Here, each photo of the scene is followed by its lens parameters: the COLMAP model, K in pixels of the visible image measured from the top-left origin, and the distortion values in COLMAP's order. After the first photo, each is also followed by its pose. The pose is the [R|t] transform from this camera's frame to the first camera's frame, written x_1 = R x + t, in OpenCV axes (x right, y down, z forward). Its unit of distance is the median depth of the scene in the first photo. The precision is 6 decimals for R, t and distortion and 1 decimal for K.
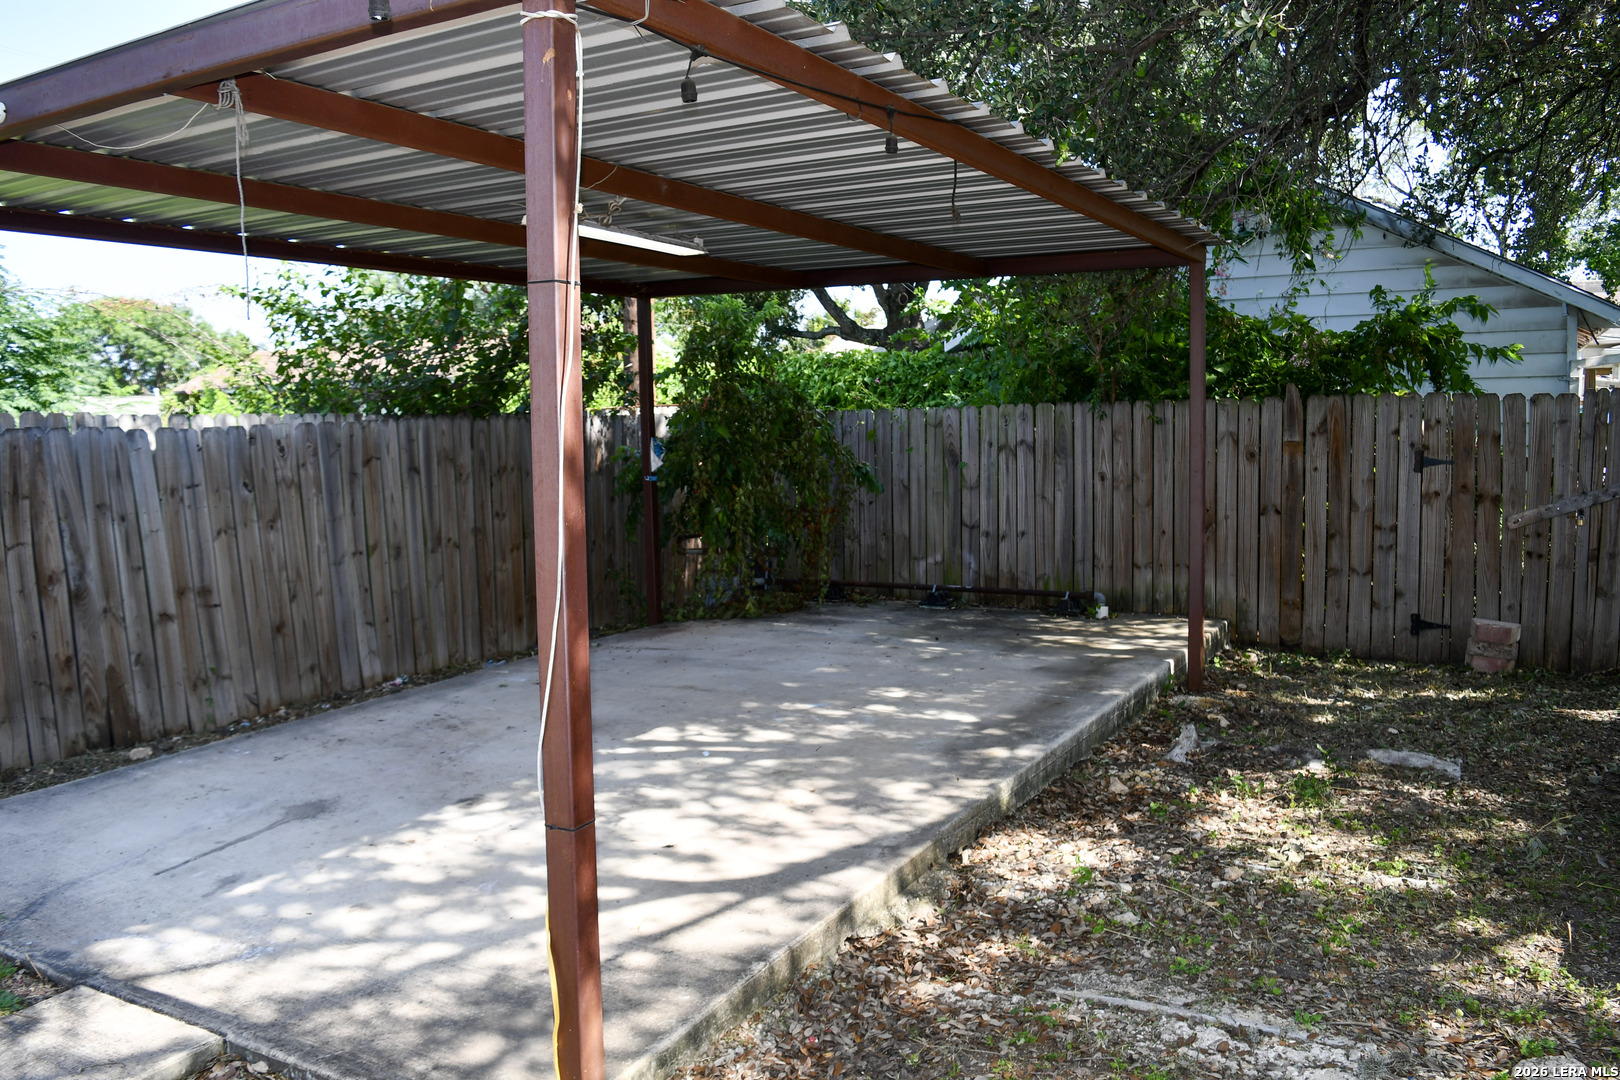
lens RADIAL K [[1274.9, 0, 815.7], [0, 1274.9, 543.1], [0, 0, 1]] dist [-0.095805, 0.024707]
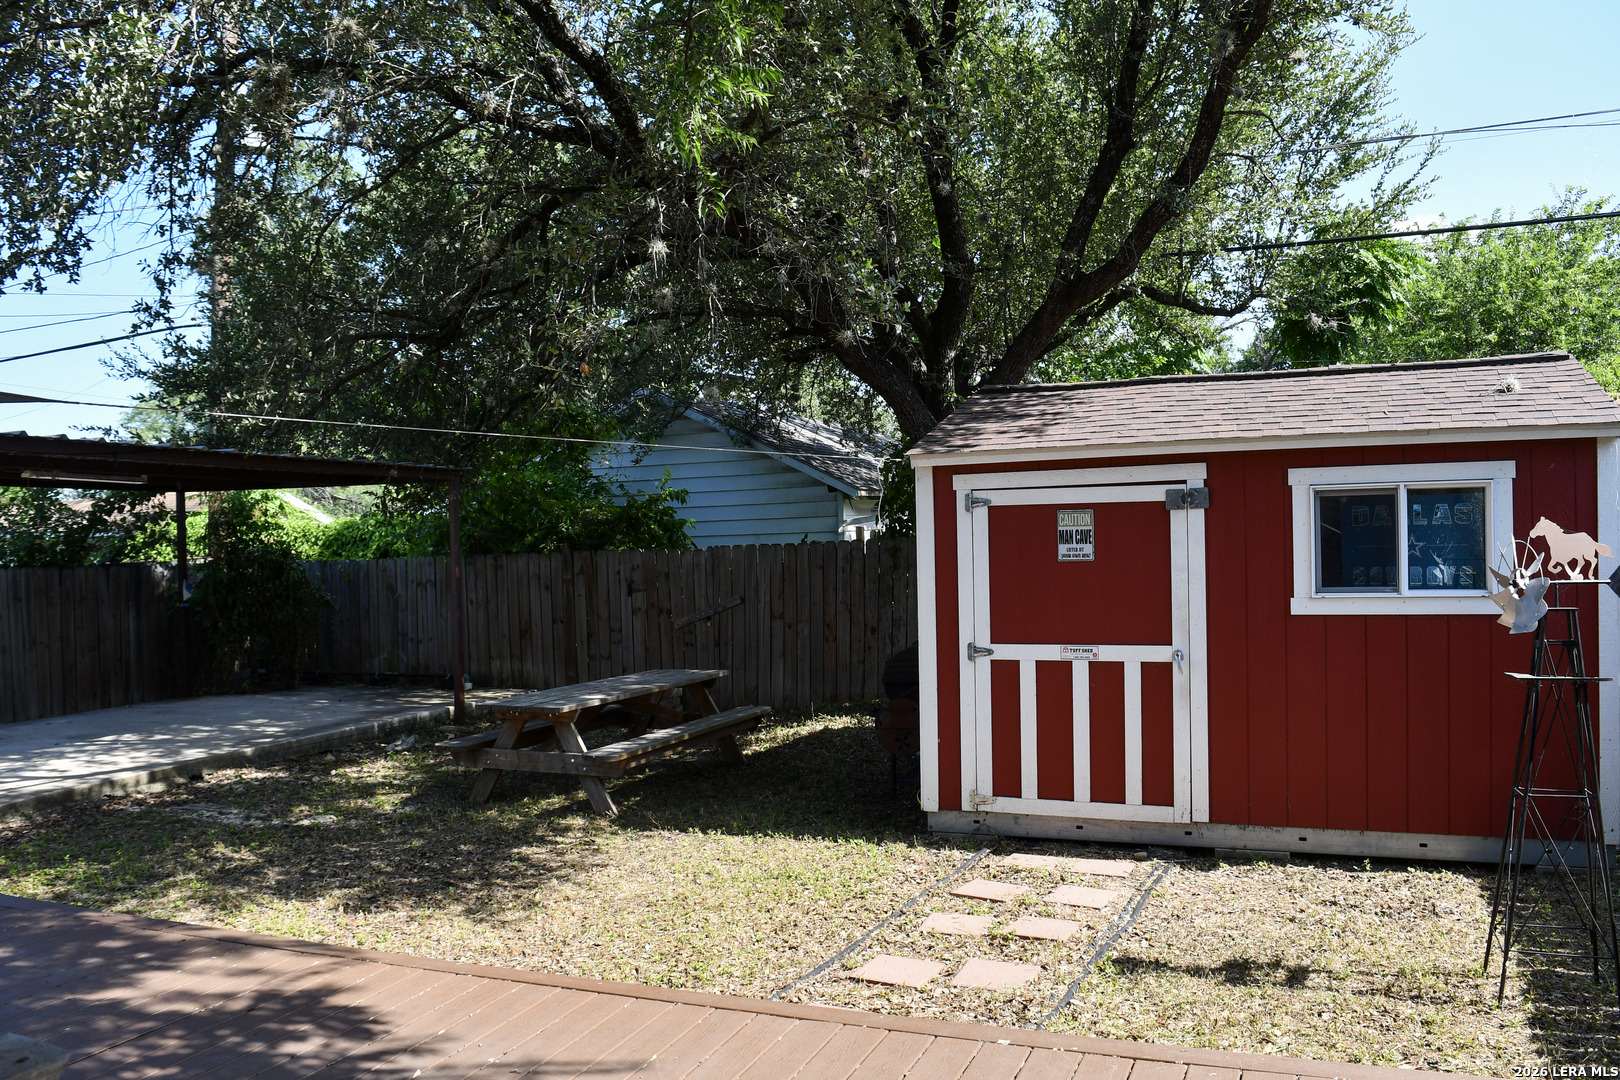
lens RADIAL K [[1274.9, 0, 807.9], [0, 1274.9, 533.9], [0, 0, 1]] dist [-0.095805, 0.024707]
pose [[0.991363, -0.003351, 0.131101, 0.479677], [0.018080, 0.993621, -0.111316, 0.052752], [-0.129892, 0.112725, 0.985100, -0.698561]]
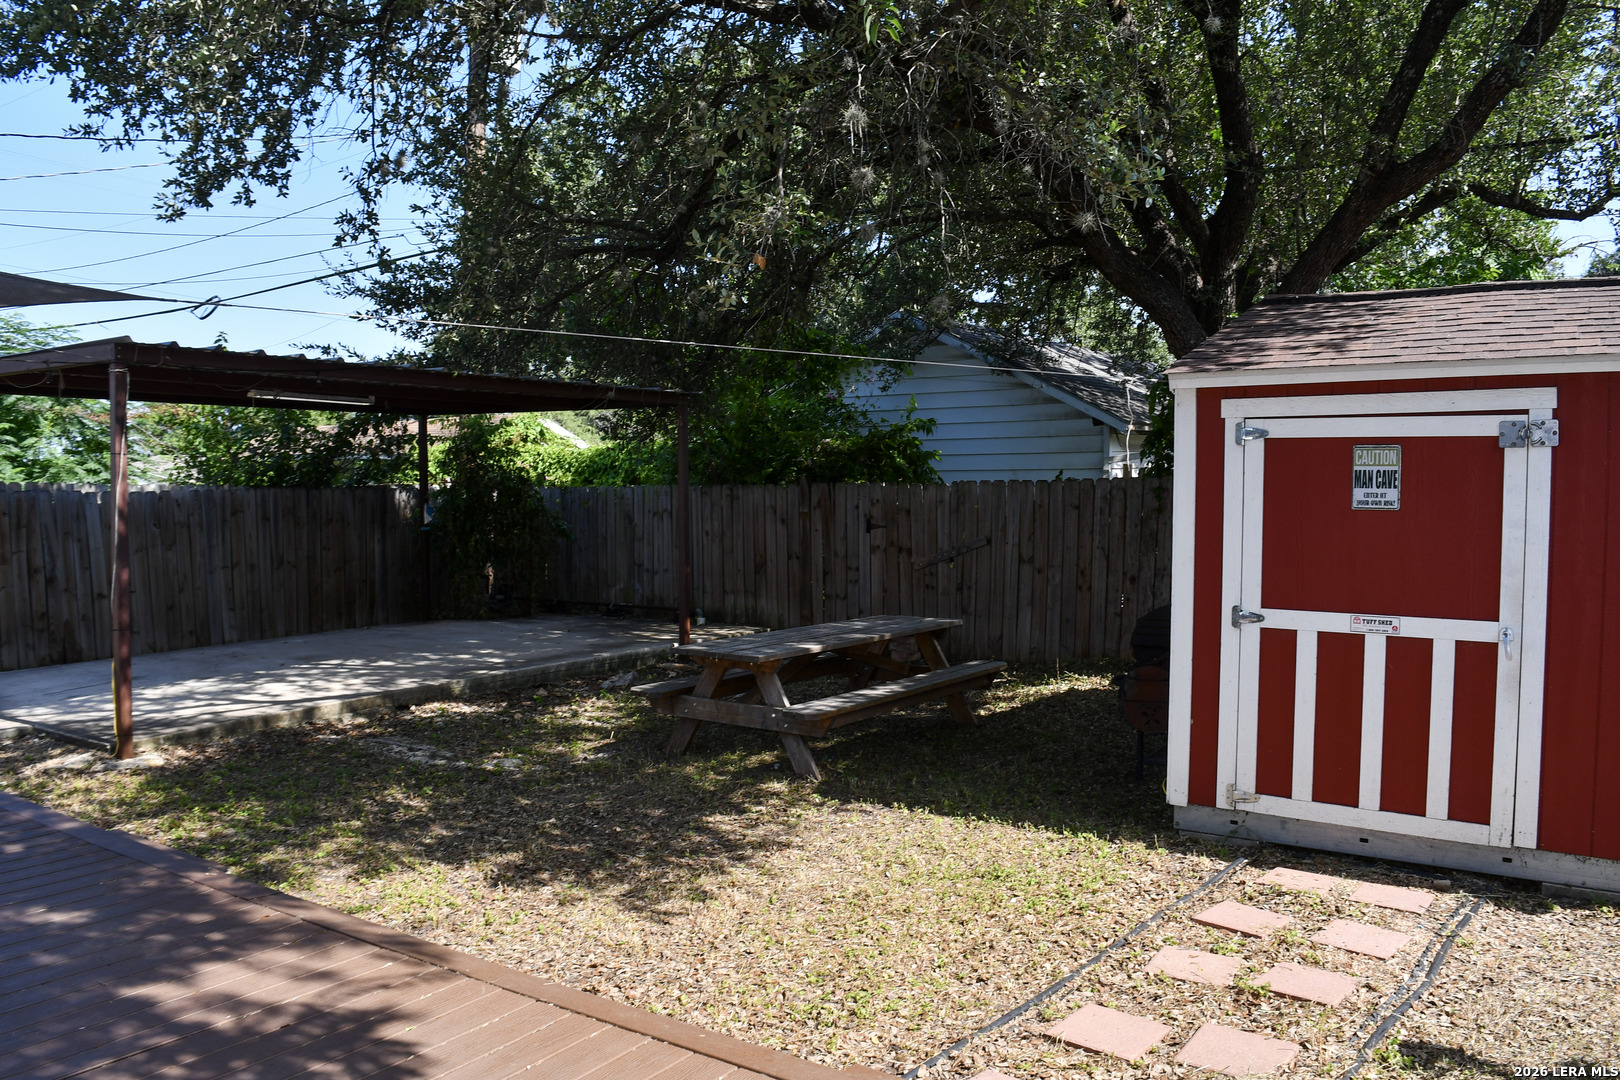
lens RADIAL K [[1274.9, 0, 805.4], [0, 1274.9, 543.0], [0, 0, 1]] dist [-0.095805, 0.024707]
pose [[0.996036, 0.021882, -0.086219, 0.523898], [-0.026482, 0.998266, -0.052580, 0.040352], [0.084919, 0.054654, 0.994888, -0.571348]]
